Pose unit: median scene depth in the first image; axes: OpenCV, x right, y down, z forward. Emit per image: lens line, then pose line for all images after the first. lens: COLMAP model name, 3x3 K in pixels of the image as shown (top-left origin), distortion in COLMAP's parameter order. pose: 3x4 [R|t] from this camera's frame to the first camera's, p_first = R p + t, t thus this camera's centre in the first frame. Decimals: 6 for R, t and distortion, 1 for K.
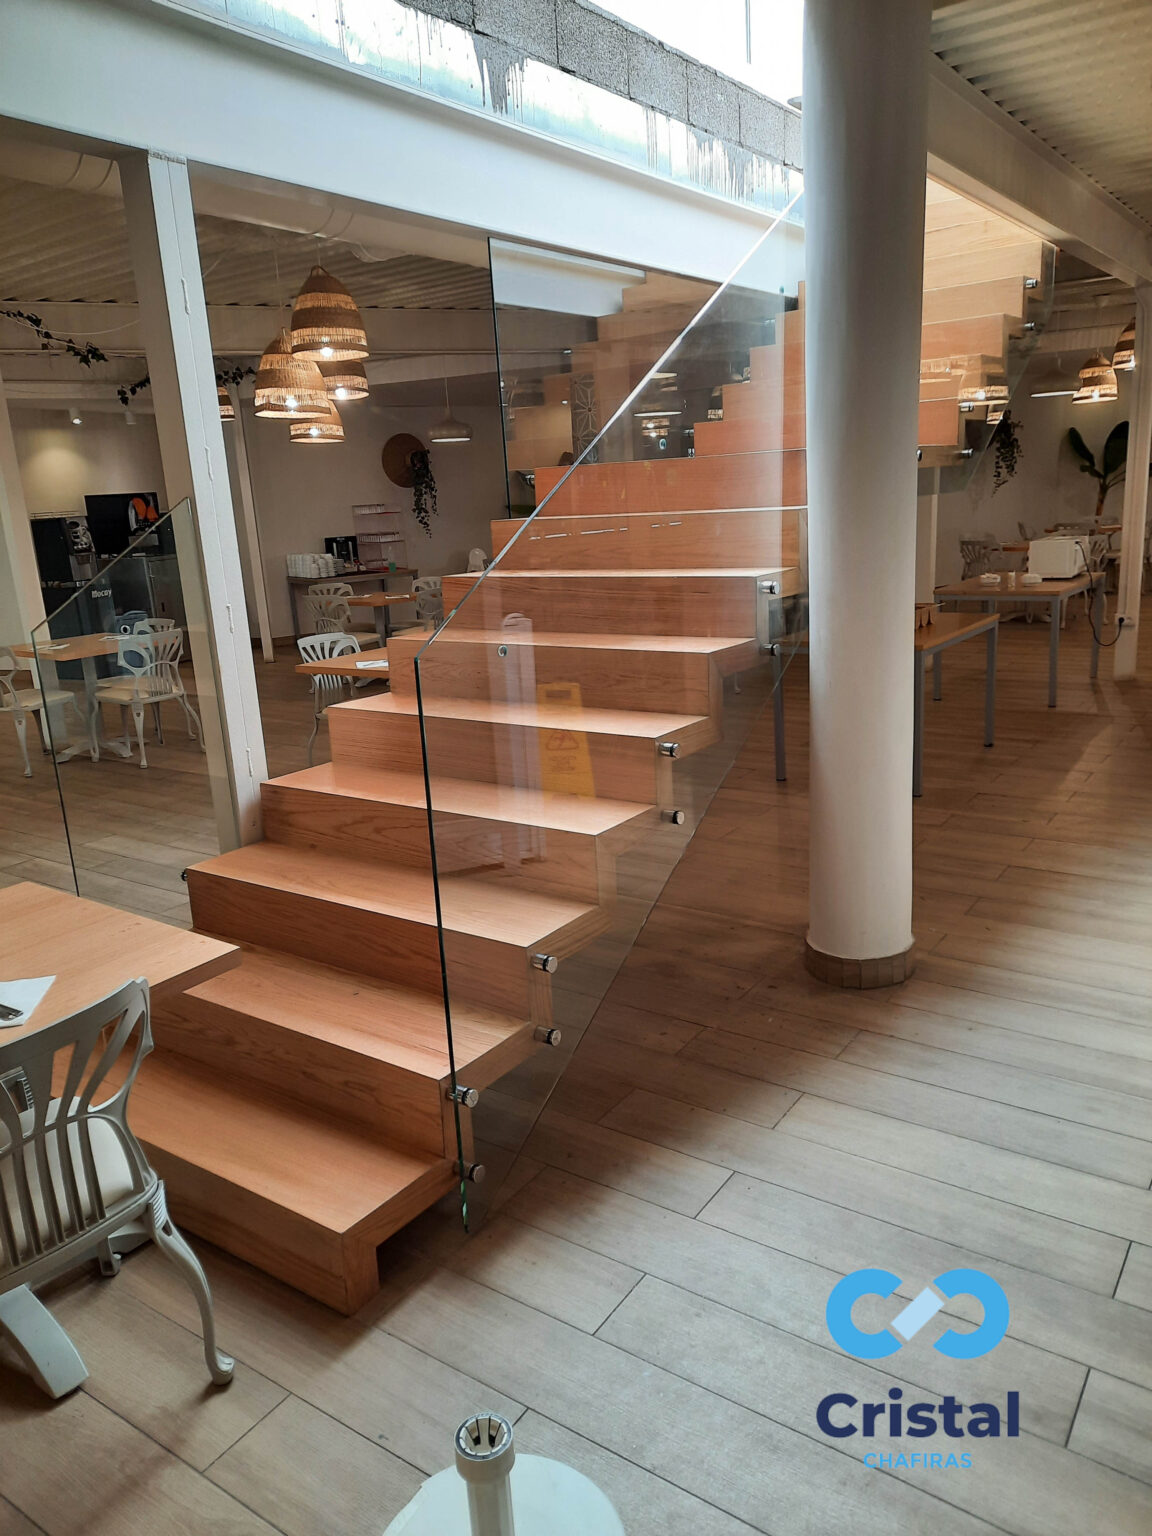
lens RADIAL K [[1142.4, 0, 576.0], [0, 1142.4, 768.0], [0, 0, 1]] dist [0.088162, -0.078749]
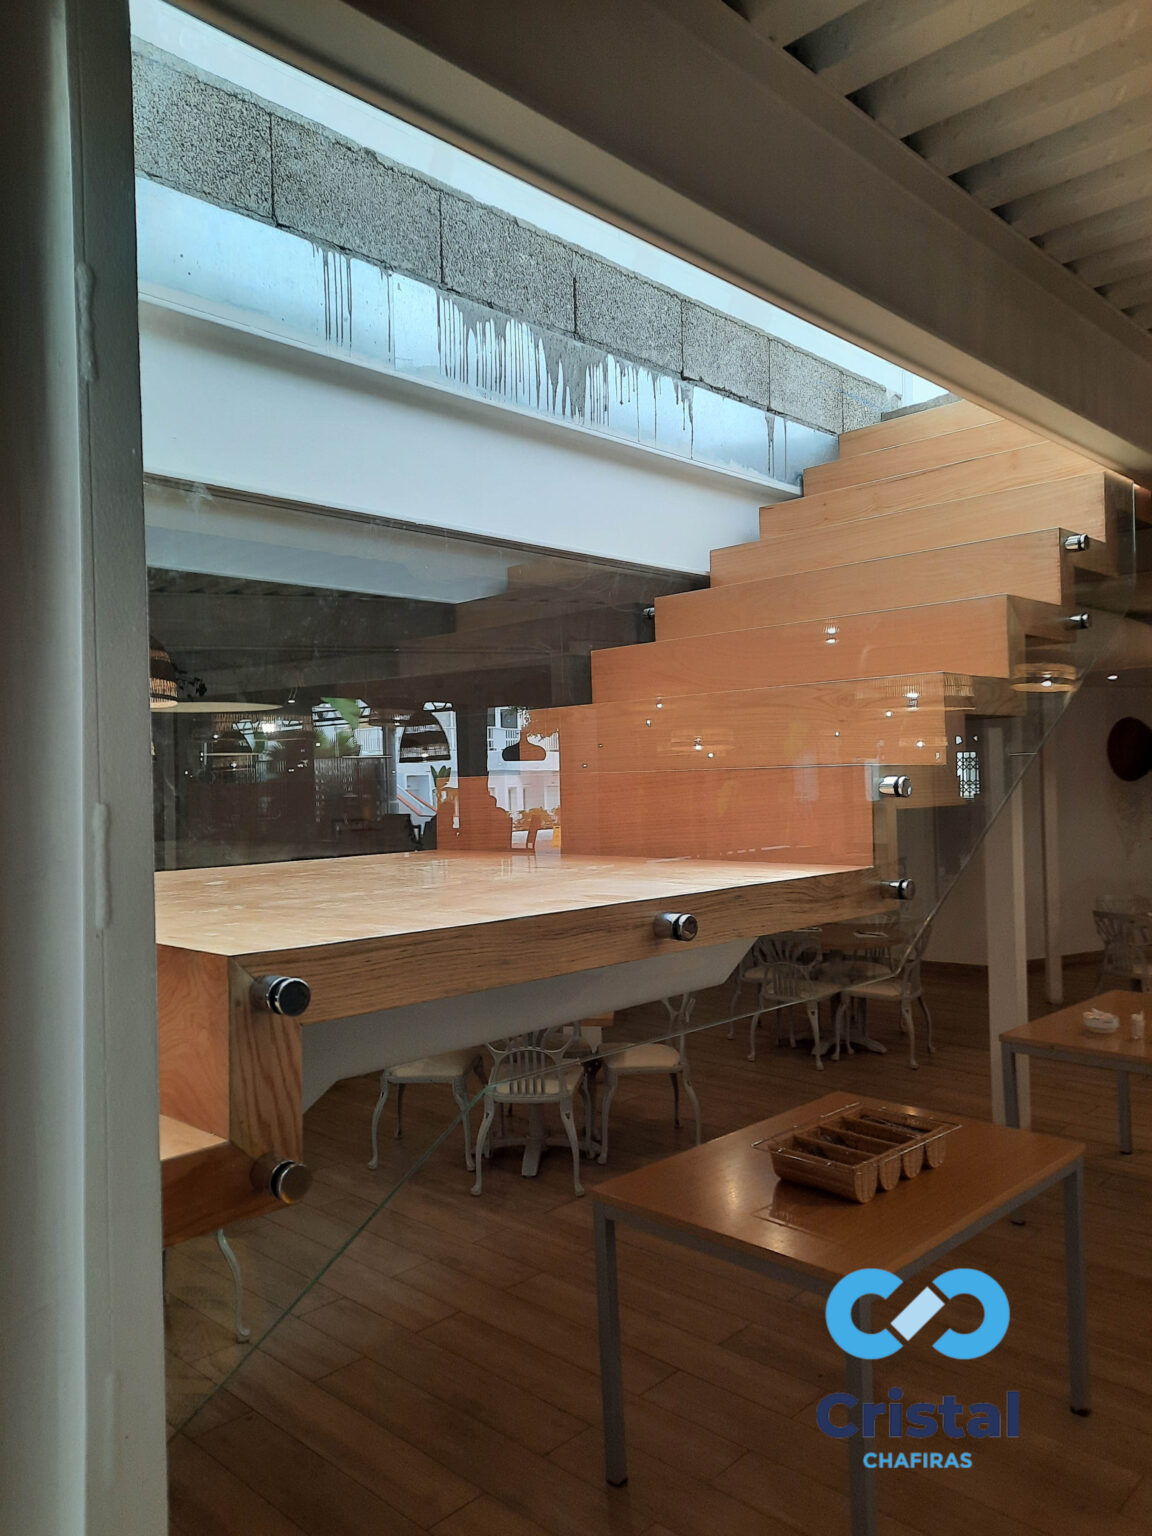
lens RADIAL K [[1142.4, 0, 576.0], [0, 1142.4, 768.0], [0, 0, 1]] dist [0.088162, -0.078749]
pose [[0.986881, 0.031405, -0.158364, 0.253490], [-0.068465, 0.969740, -0.234342, -0.182489], [0.146213, 0.242110, 0.959169, 0.495596]]
